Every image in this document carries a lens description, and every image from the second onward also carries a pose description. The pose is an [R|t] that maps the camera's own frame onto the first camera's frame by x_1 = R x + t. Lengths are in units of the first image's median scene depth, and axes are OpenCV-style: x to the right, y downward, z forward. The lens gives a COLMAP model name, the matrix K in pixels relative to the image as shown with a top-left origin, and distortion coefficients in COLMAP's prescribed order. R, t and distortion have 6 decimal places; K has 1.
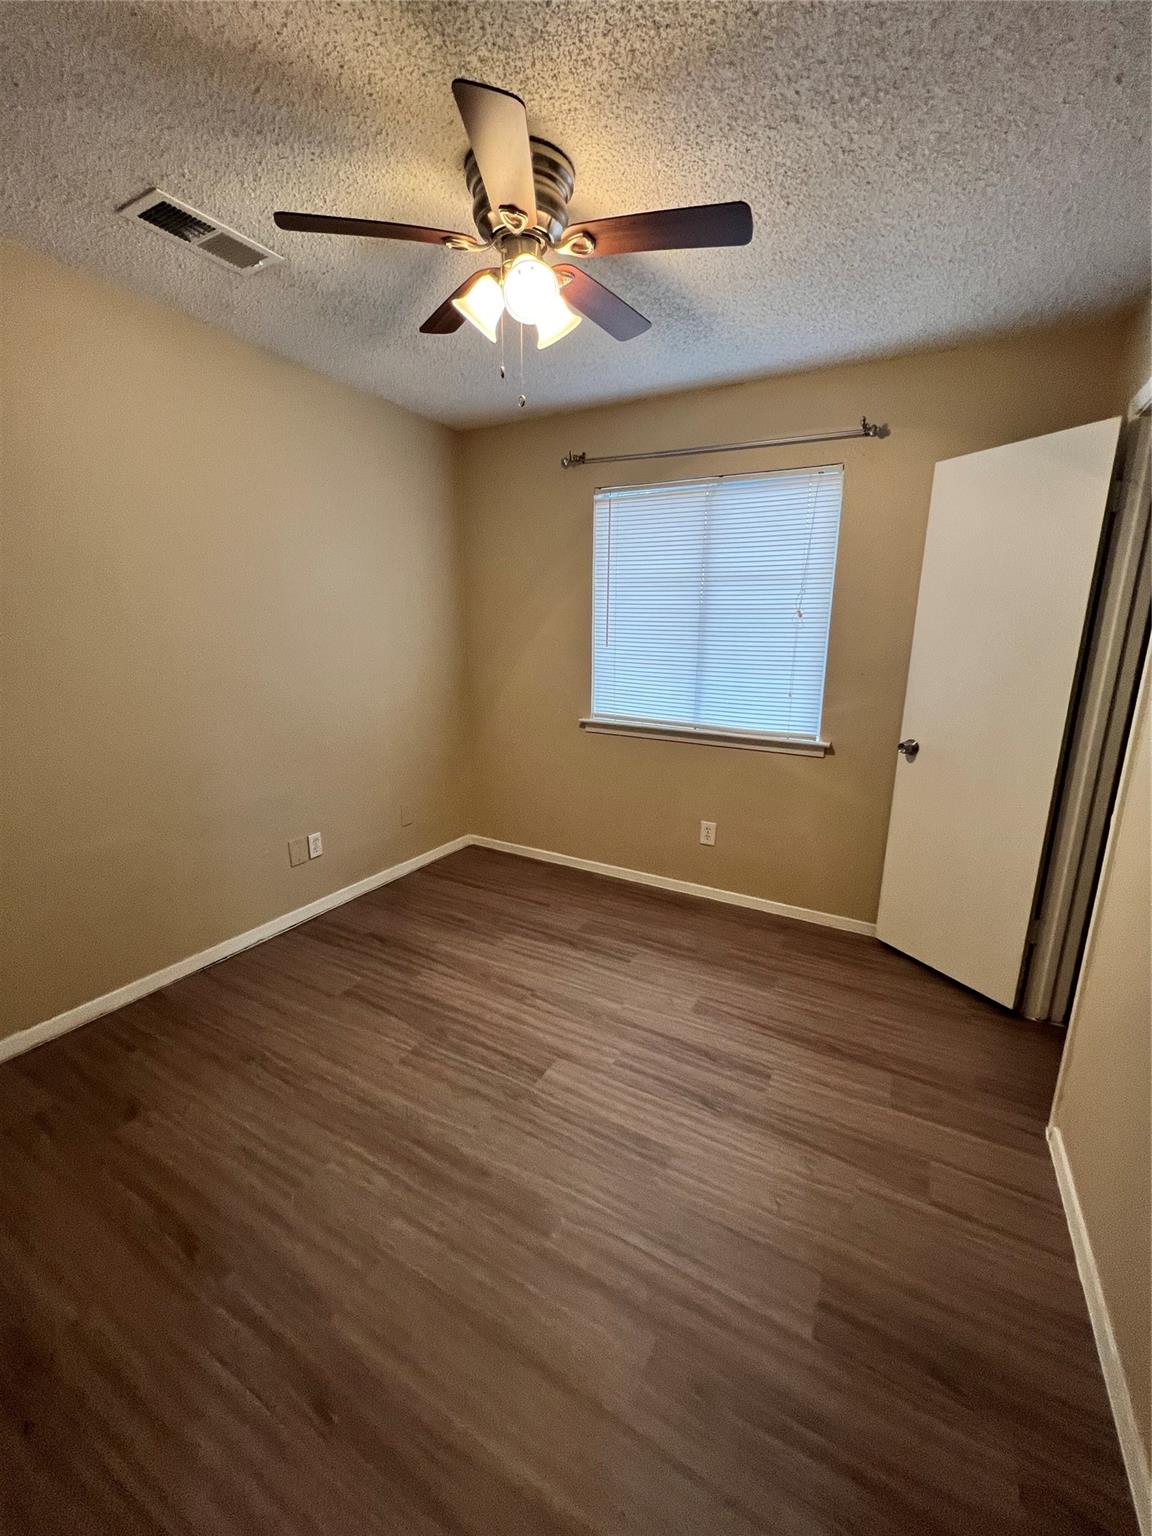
lens RADIAL K [[610.7, 0, 582.1], [0, 610.7, 760.8], [0, 0, 1]] dist [-0.000889, 0.000610]
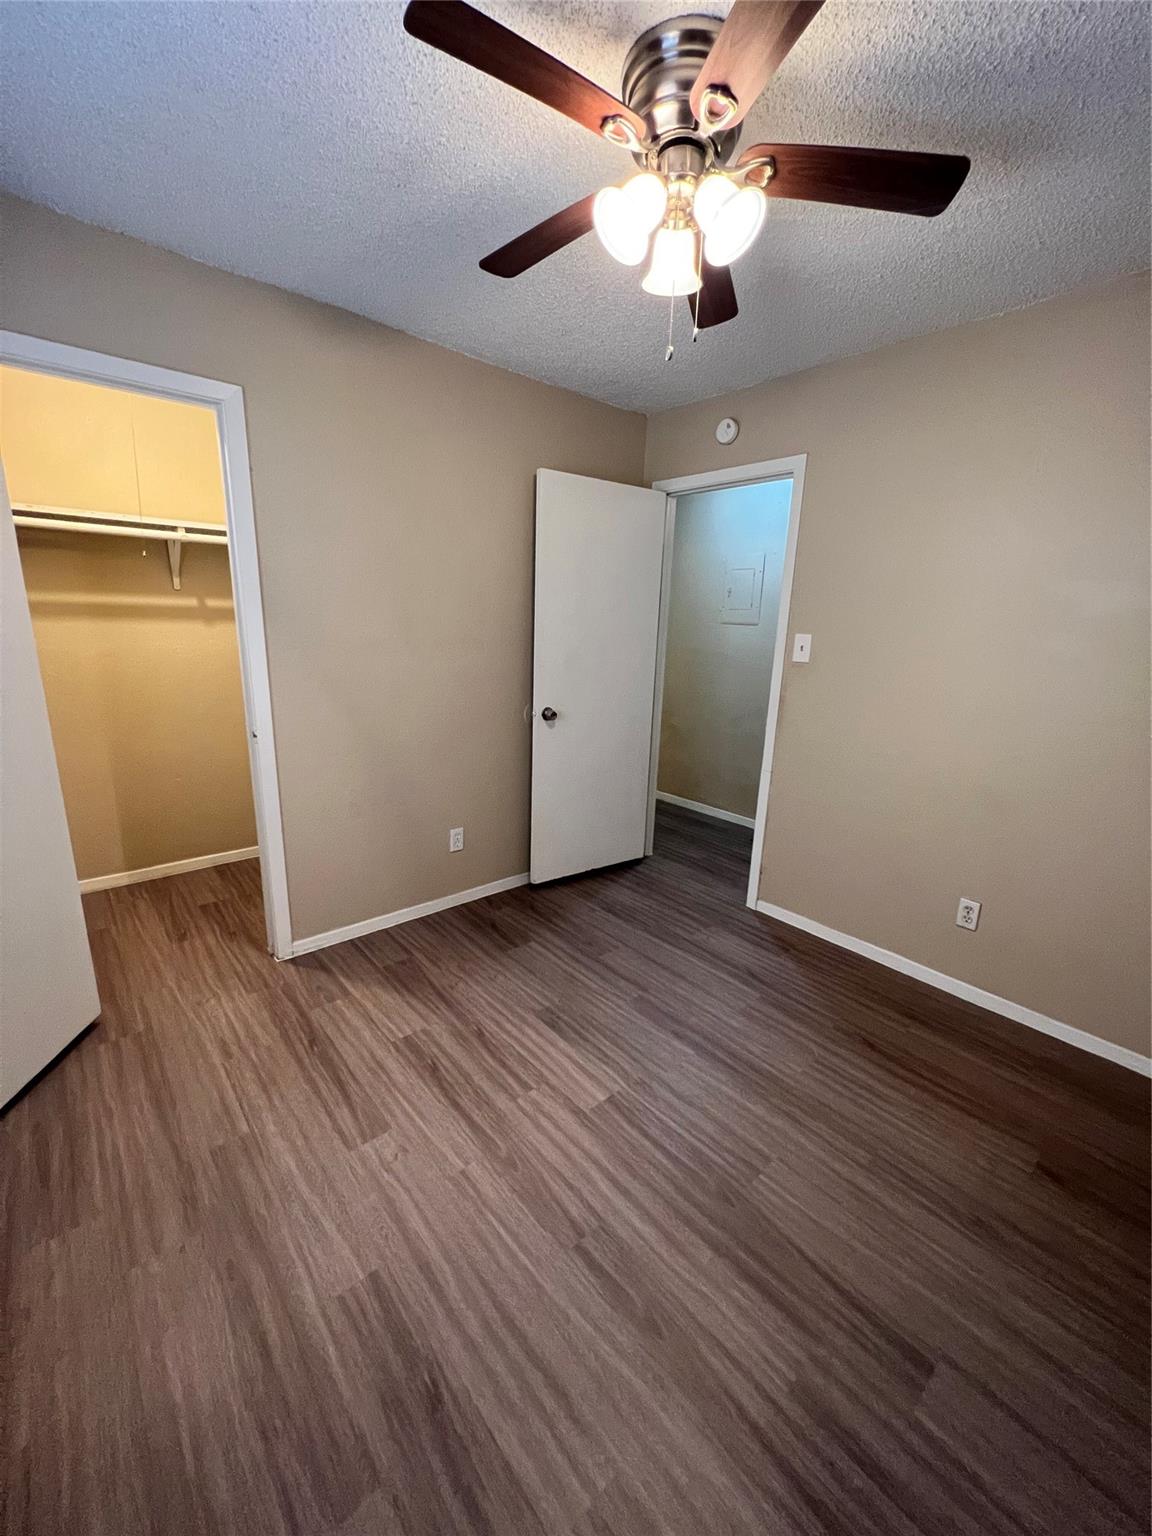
lens RADIAL K [[610.7, 0, 582.1], [0, 610.7, 760.8], [0, 0, 1]] dist [-0.000889, 0.000610]
pose [[-0.938847, -0.121847, 0.322057, -0.254335], [0.029195, 0.903763, 0.427037, -0.347211], [-0.343096, 0.410325, -0.844937, 1.530883]]
